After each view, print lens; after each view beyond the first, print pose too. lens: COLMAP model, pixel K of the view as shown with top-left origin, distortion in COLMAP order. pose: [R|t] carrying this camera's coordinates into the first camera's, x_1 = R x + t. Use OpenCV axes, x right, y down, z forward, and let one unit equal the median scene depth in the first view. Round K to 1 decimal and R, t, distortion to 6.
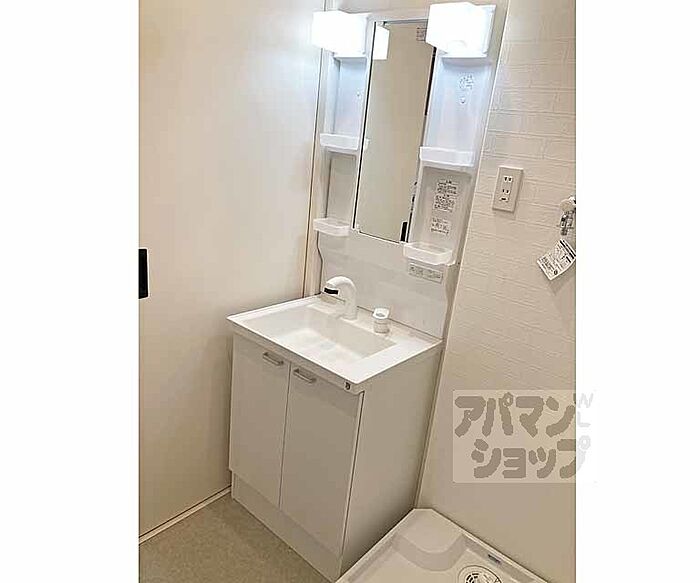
lens RADIAL K [[477.4, 0, 350.0], [0, 477.4, 291.5], [0, 0, 1]] dist [0.002025, 0.000089]
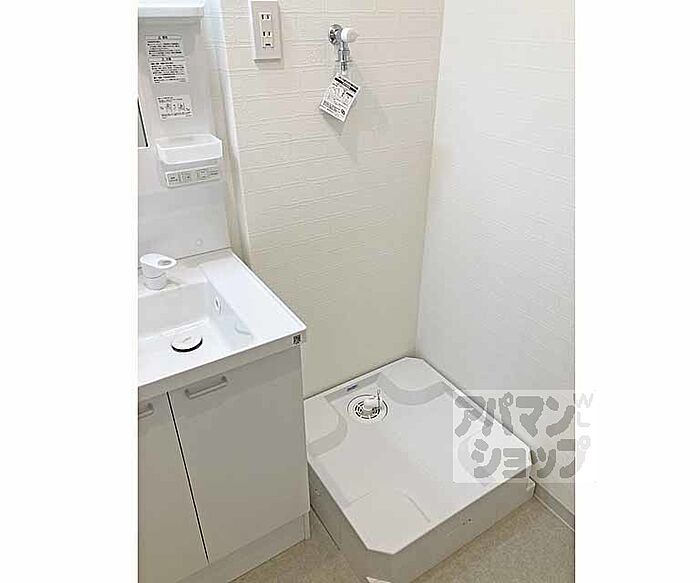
lens RADIAL K [[477.4, 0, 350.0], [0, 477.4, 291.5], [0, 0, 1]] dist [0.002025, 0.000089]
pose [[0.279015, -0.567624, 0.774567, -0.458998], [0.324982, 0.814820, 0.480057, -0.175679], [-0.903625, 0.117778, 0.411814, 0.525543]]
